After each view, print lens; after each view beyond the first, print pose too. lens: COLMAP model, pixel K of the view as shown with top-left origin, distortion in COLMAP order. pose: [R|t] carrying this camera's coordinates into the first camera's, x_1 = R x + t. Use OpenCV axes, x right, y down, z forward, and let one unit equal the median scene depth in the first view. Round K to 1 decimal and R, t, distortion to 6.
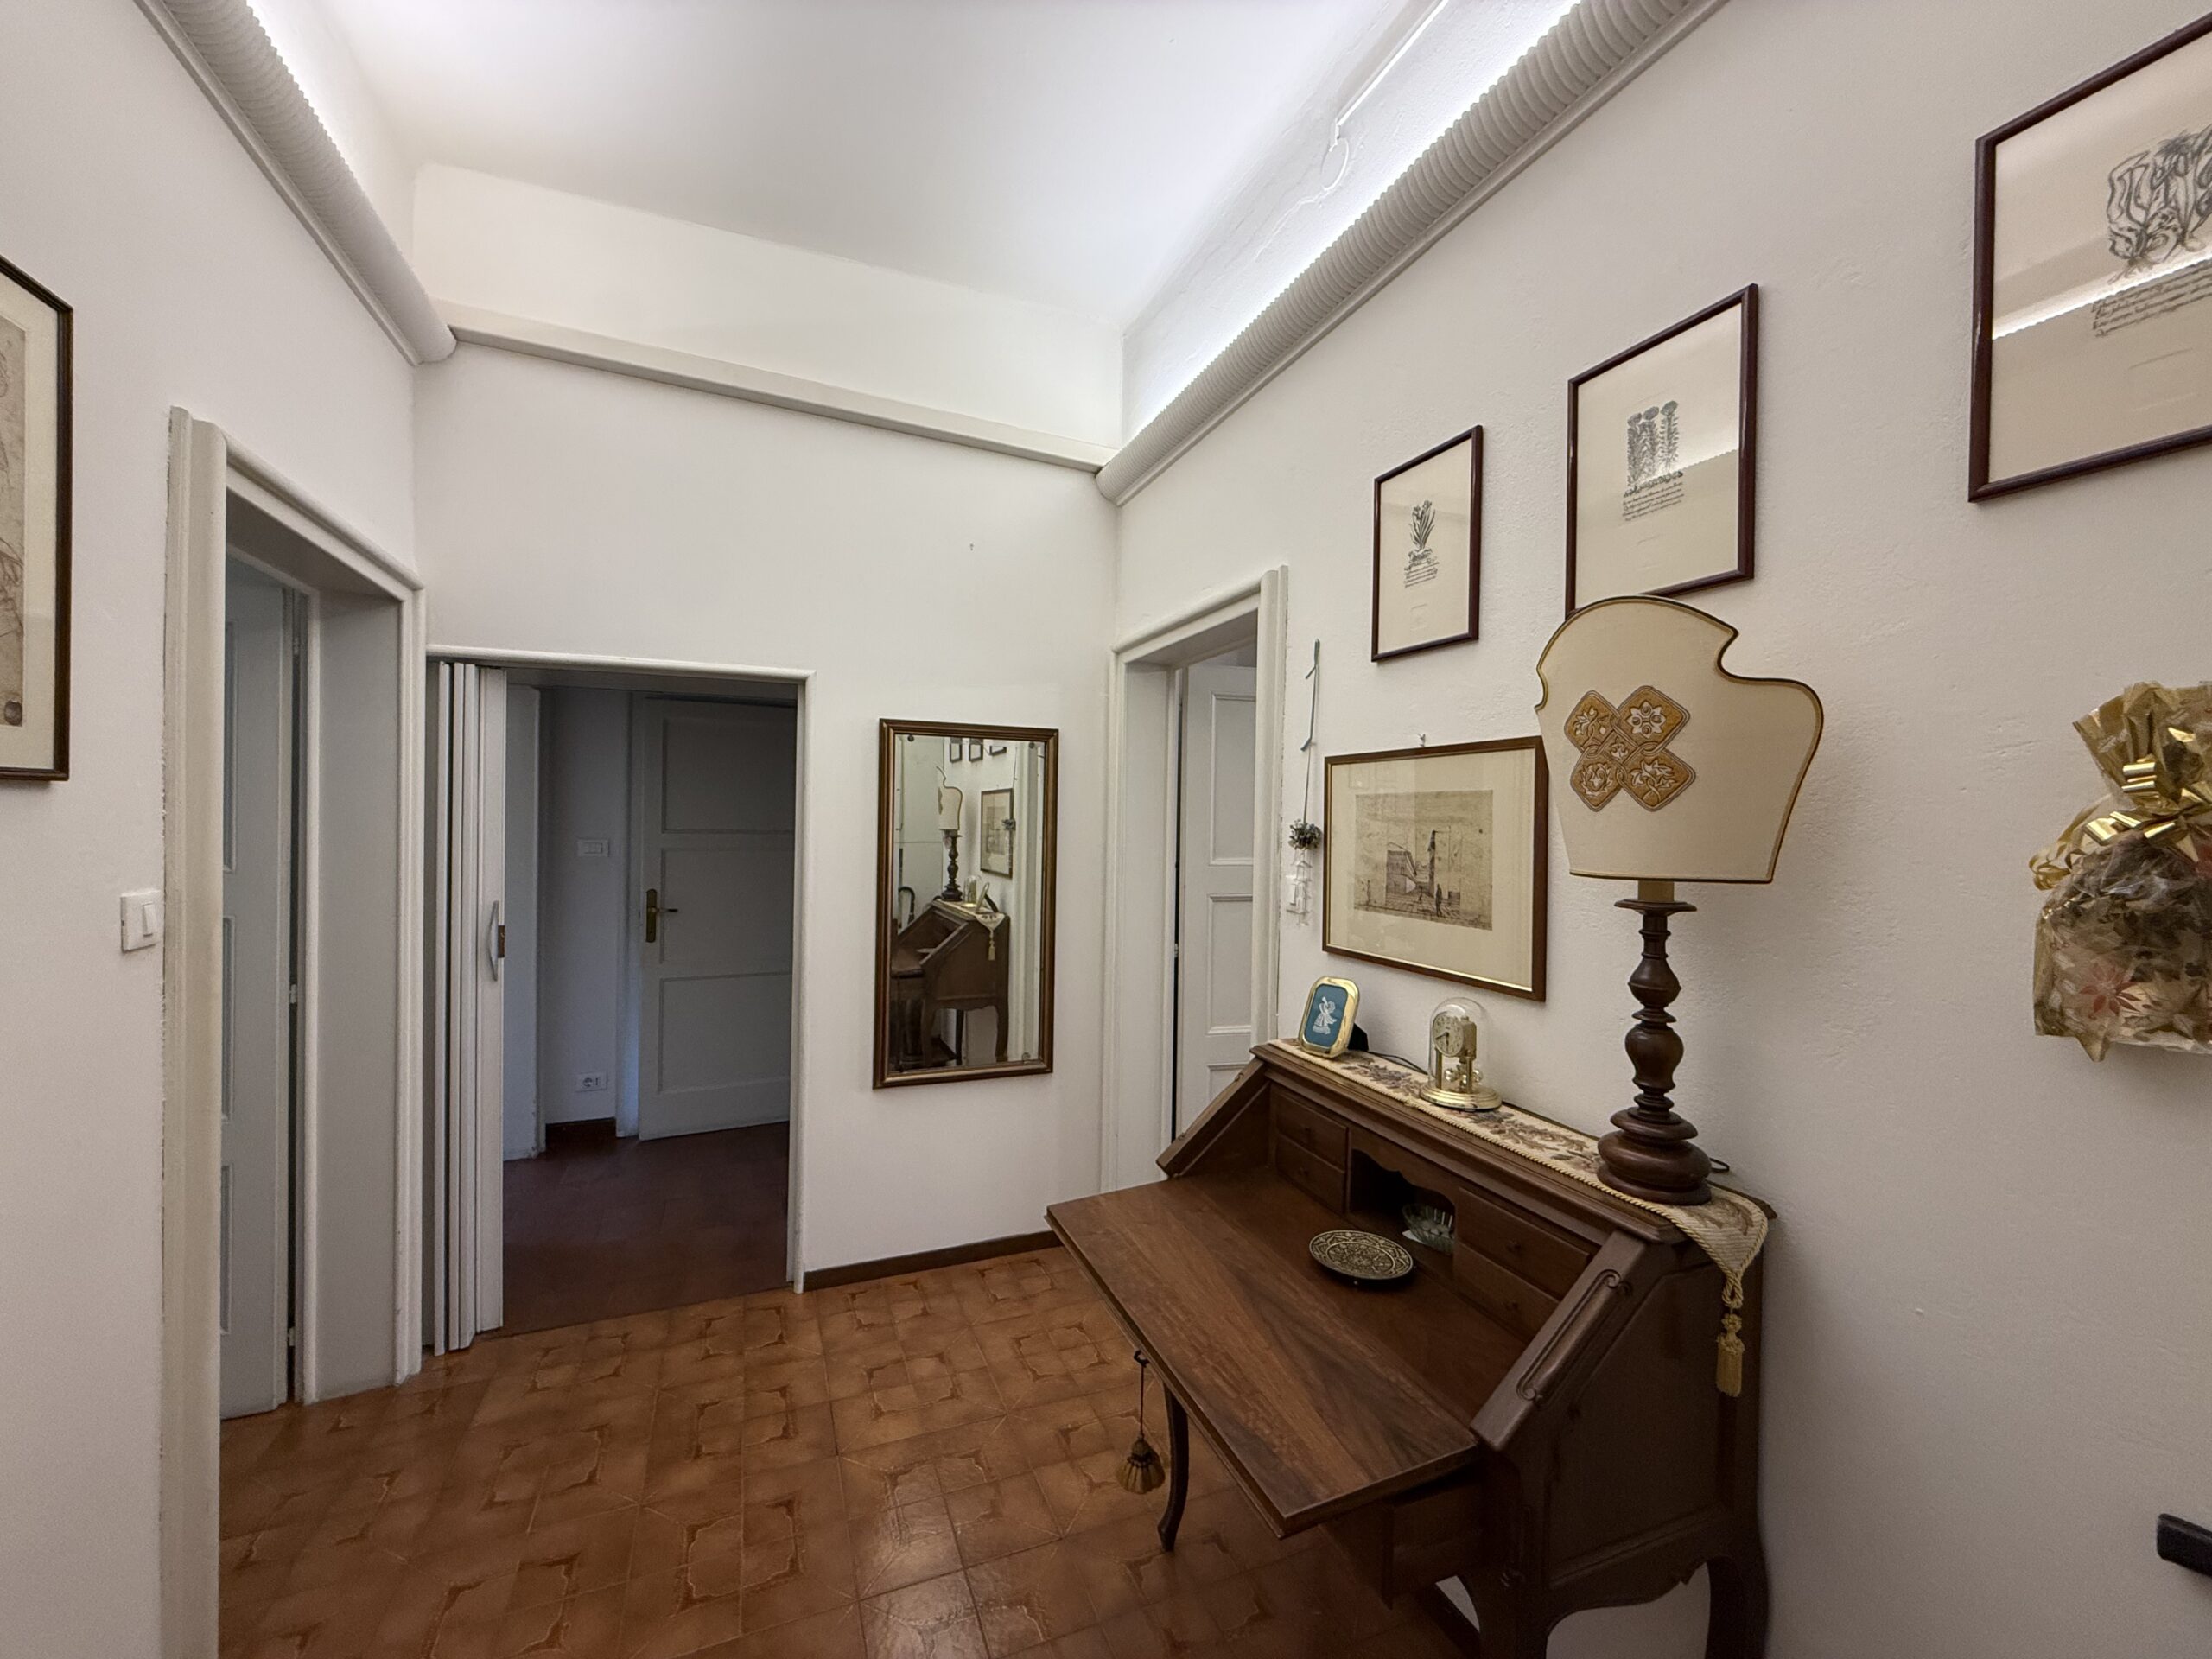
lens RADIAL K [[877.1, 0, 1099.5], [0, 877.1, 826.3], [0, 0, 1]] dist [0.001369, 0.000104]
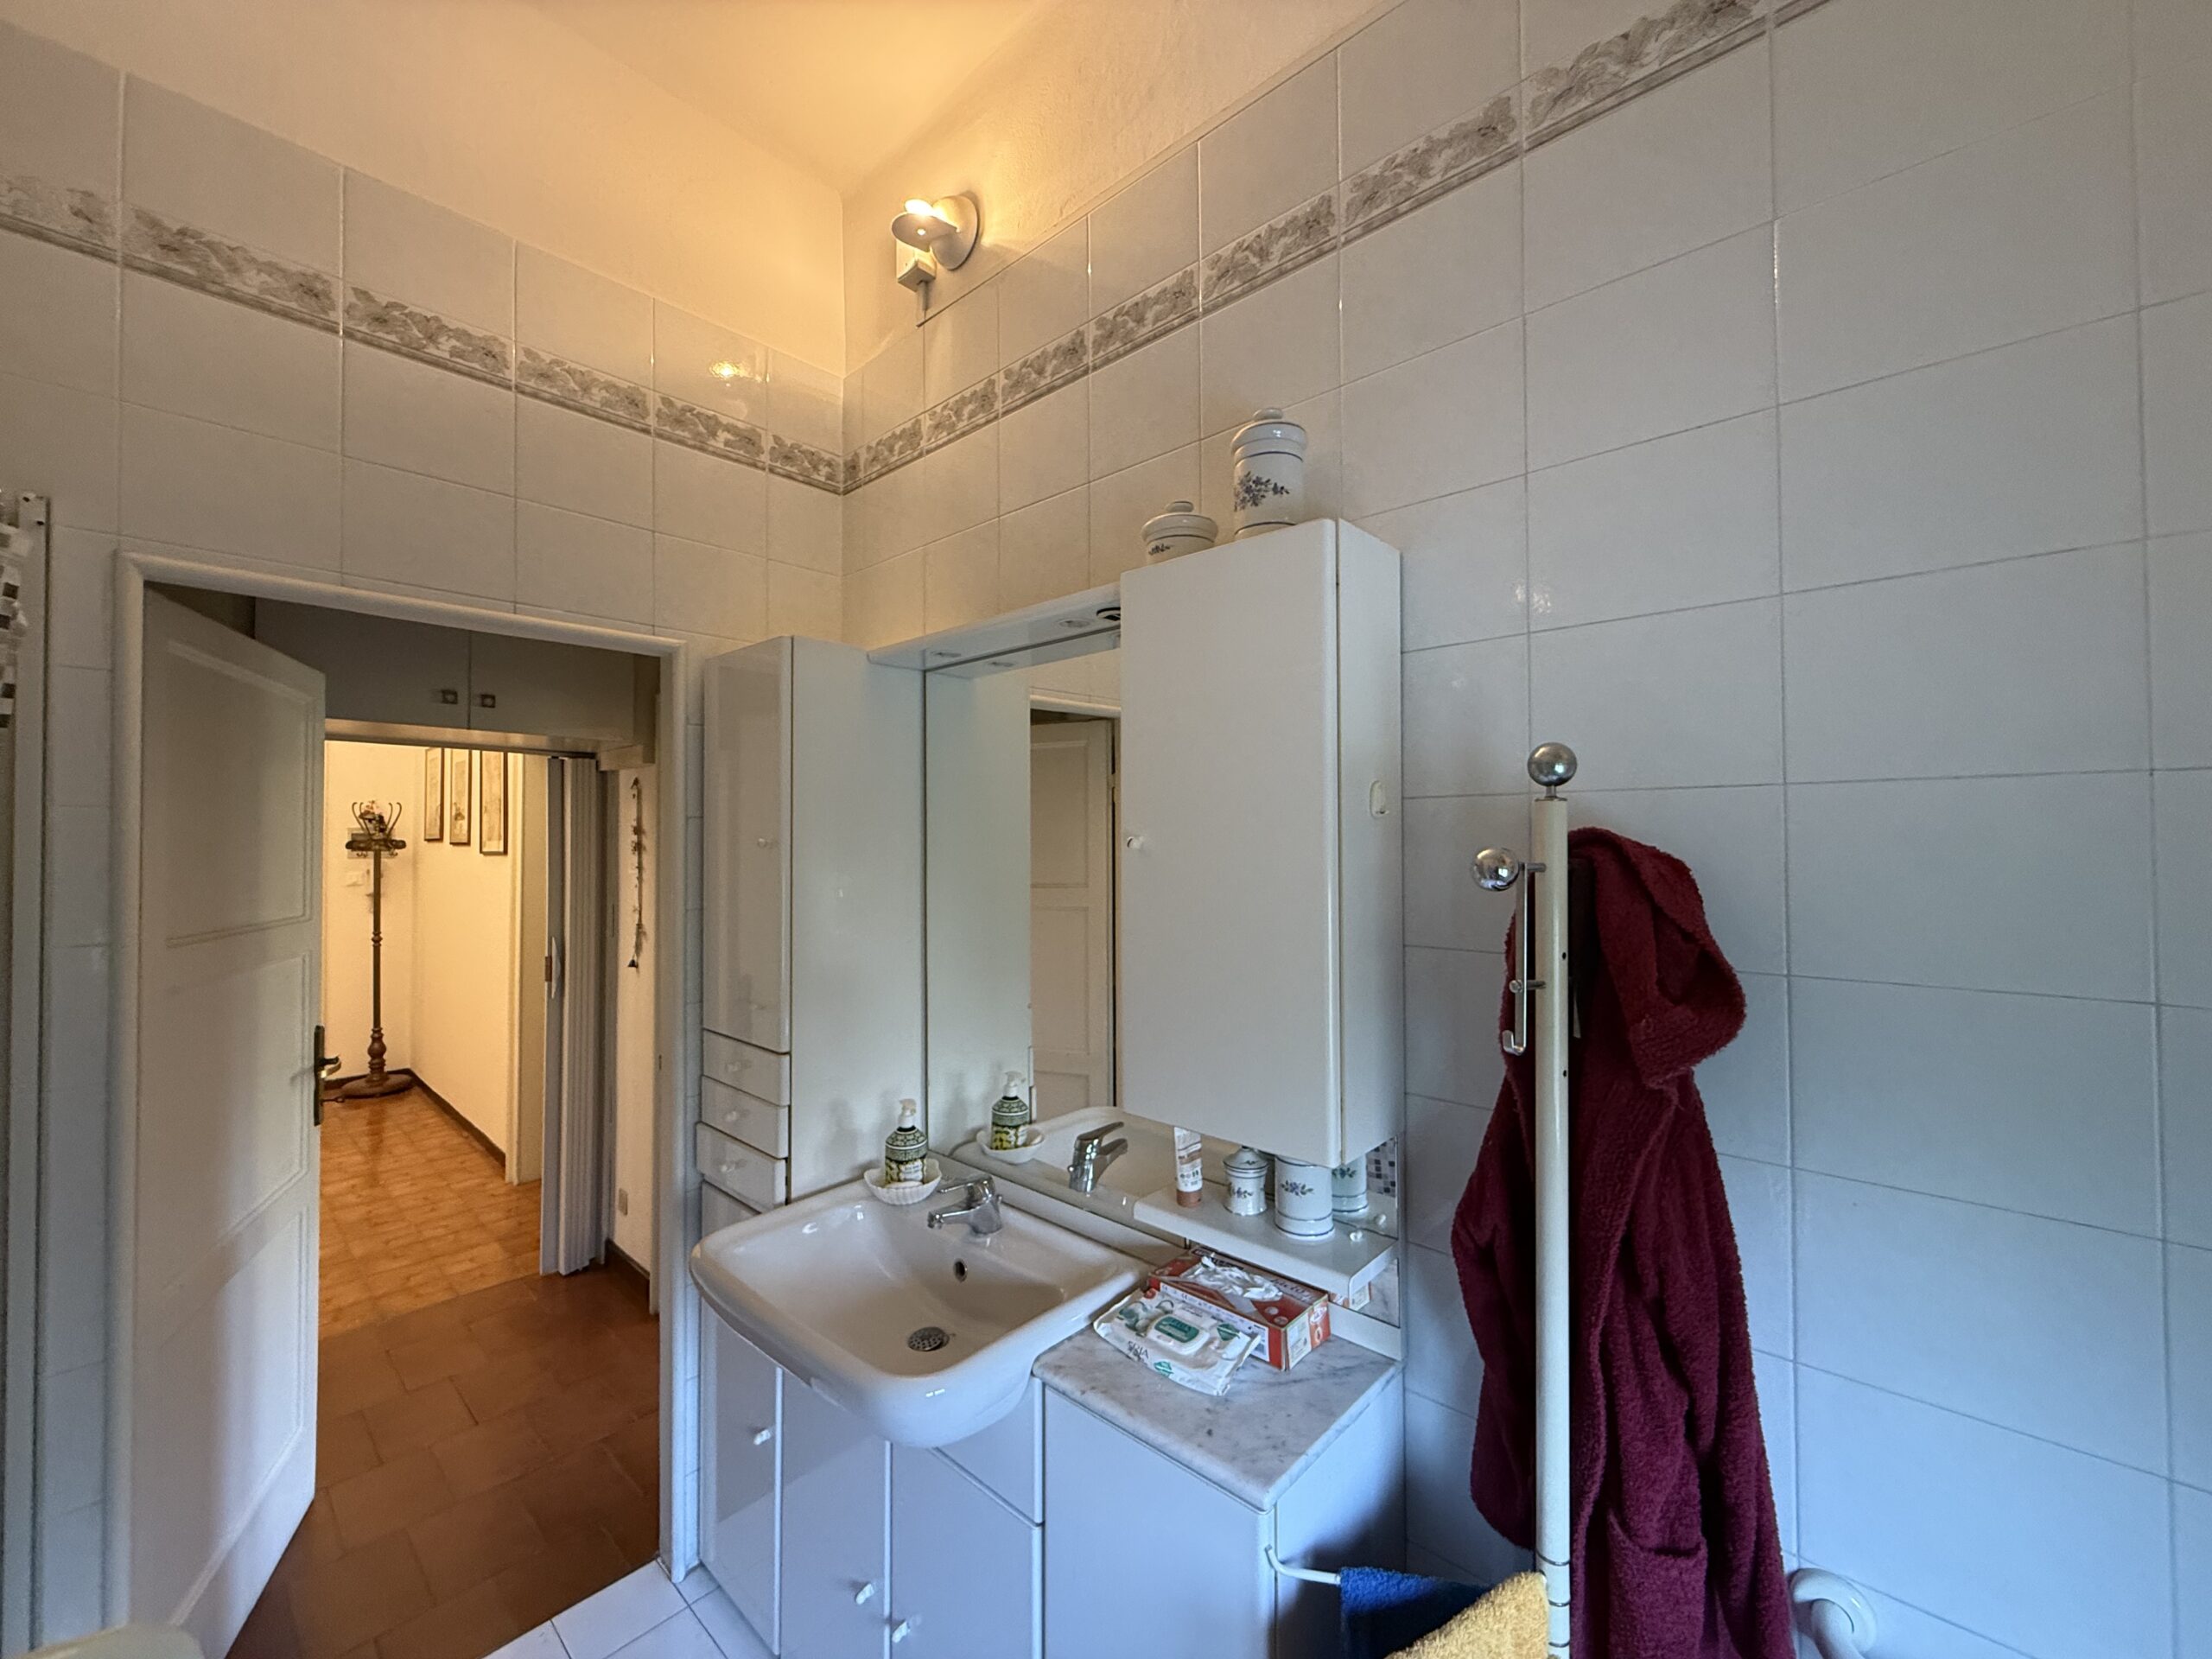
lens RADIAL K [[877.4, 0, 1101.6], [0, 877.4, 825.3], [0, 0, 1]] dist [-0.000488, -0.000204]
pose [[-0.902450, -0.019602, -0.430349, -0.940721], [-0.015075, 0.999789, -0.013929, -0.076439], [0.430531, -0.006083, -0.902555, 2.747207]]
